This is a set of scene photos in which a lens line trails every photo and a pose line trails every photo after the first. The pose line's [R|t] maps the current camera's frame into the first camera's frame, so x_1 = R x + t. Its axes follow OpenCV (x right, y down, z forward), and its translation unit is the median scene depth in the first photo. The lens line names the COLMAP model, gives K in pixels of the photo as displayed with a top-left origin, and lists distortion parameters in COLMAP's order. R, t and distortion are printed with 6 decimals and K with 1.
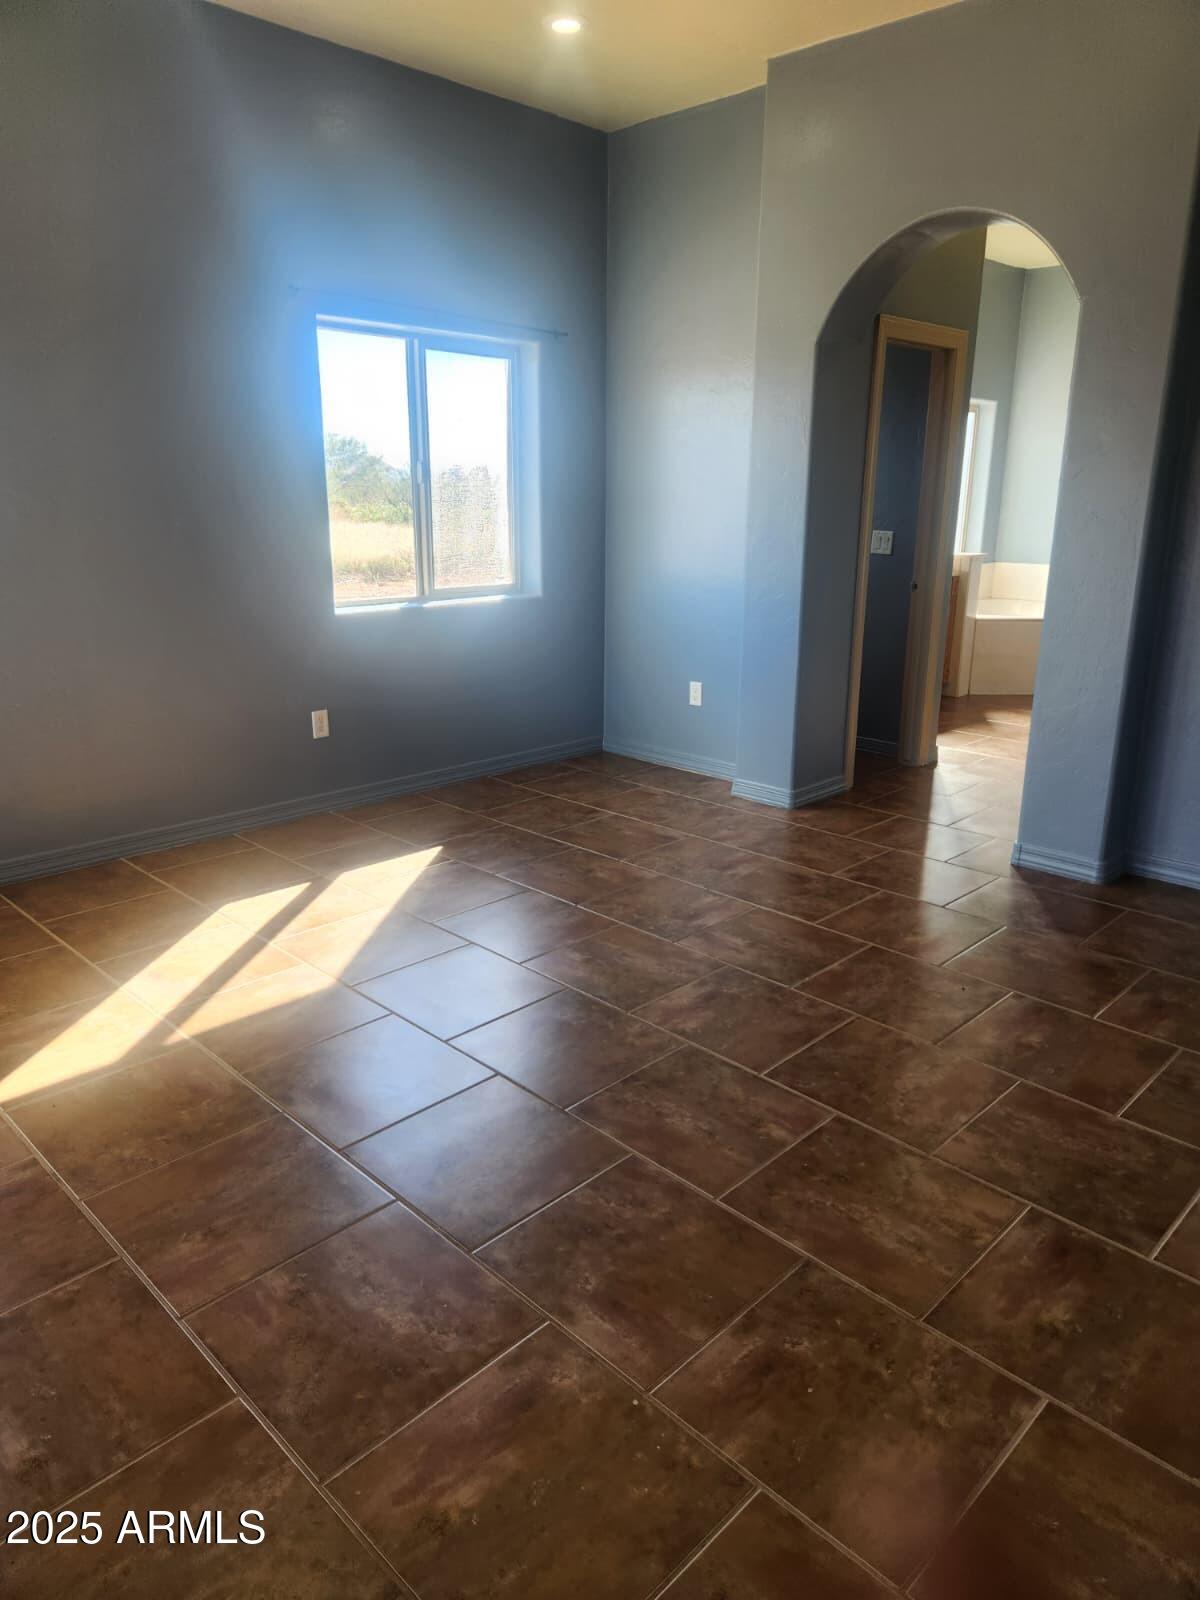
lens RADIAL K [[1077.9, 0, 591.0], [0, 1077.9, 812.4], [0, 0, 1]] dist [0.046495, -0.014173]
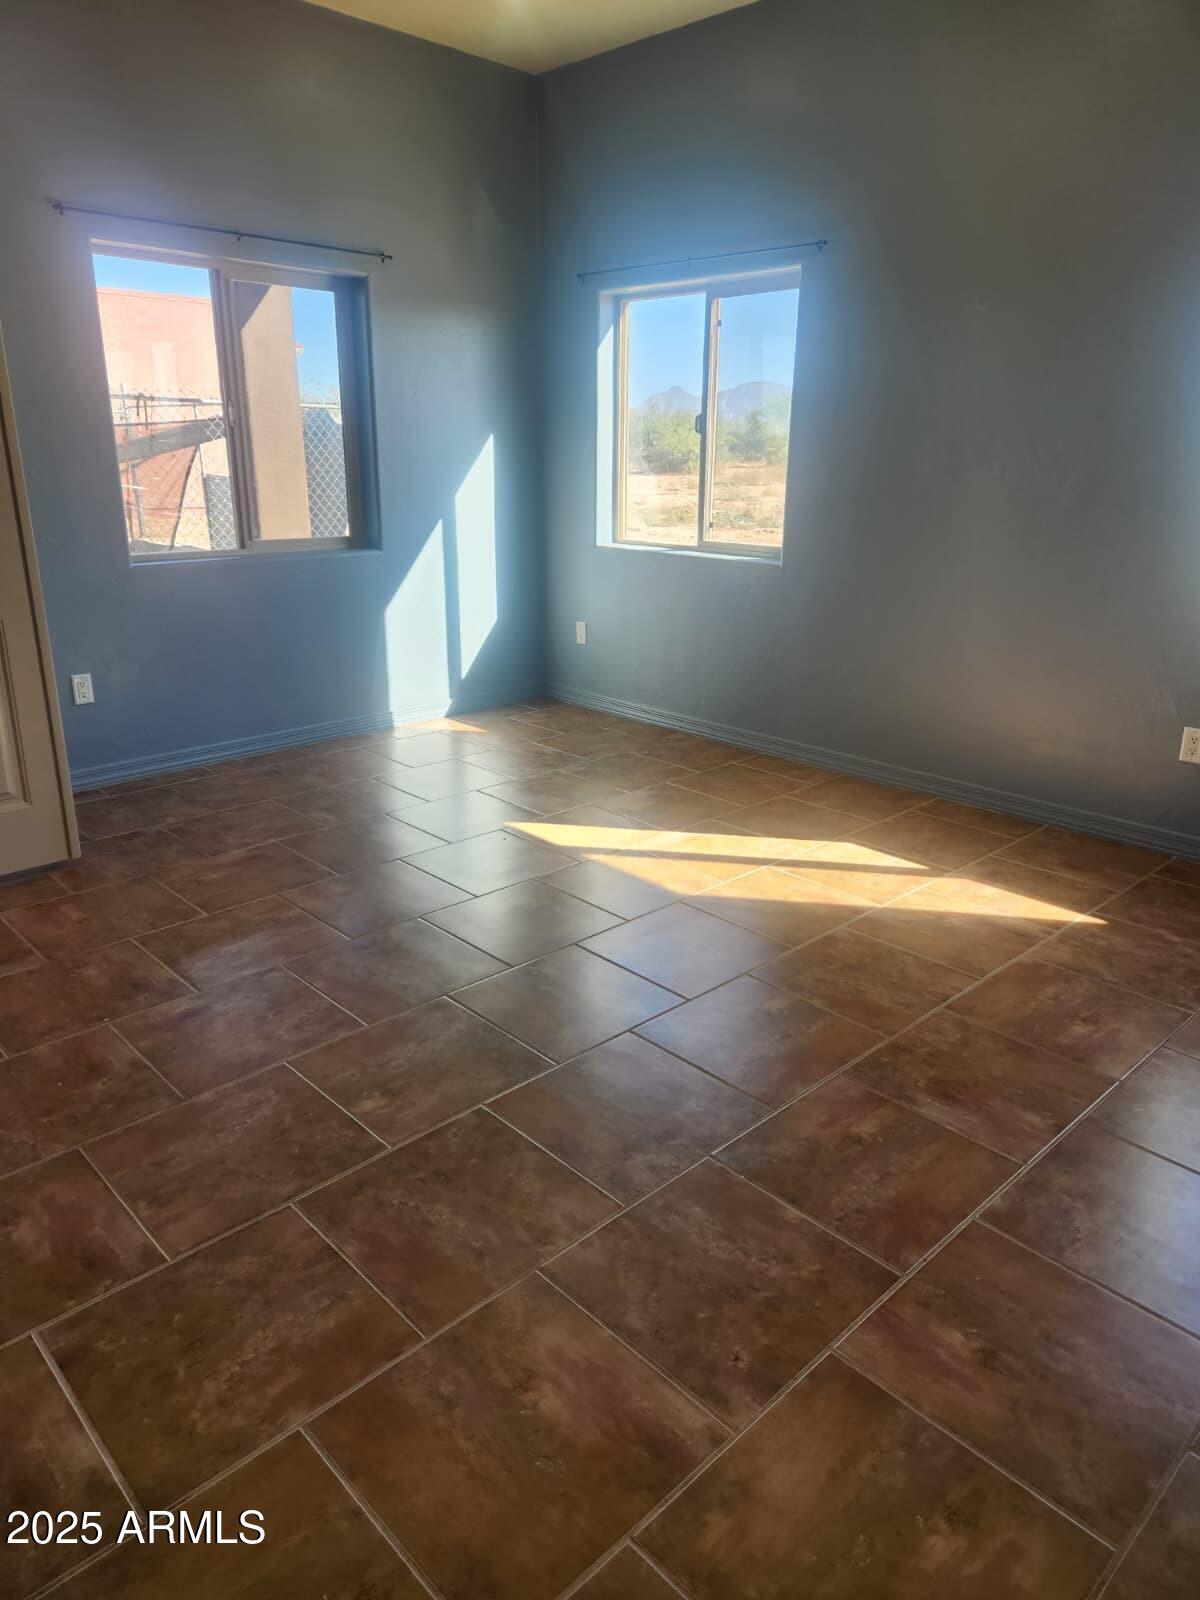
lens RADIAL K [[1077.9, 0, 590.3], [0, 1077.9, 789.3], [0, 0, 1]] dist [0.046495, -0.014173]
pose [[-0.034393, 0.296996, -0.954259, 1.052152], [-0.292961, 0.909884, 0.293744, -0.315541], [0.955505, 0.289664, 0.055714, 1.103900]]
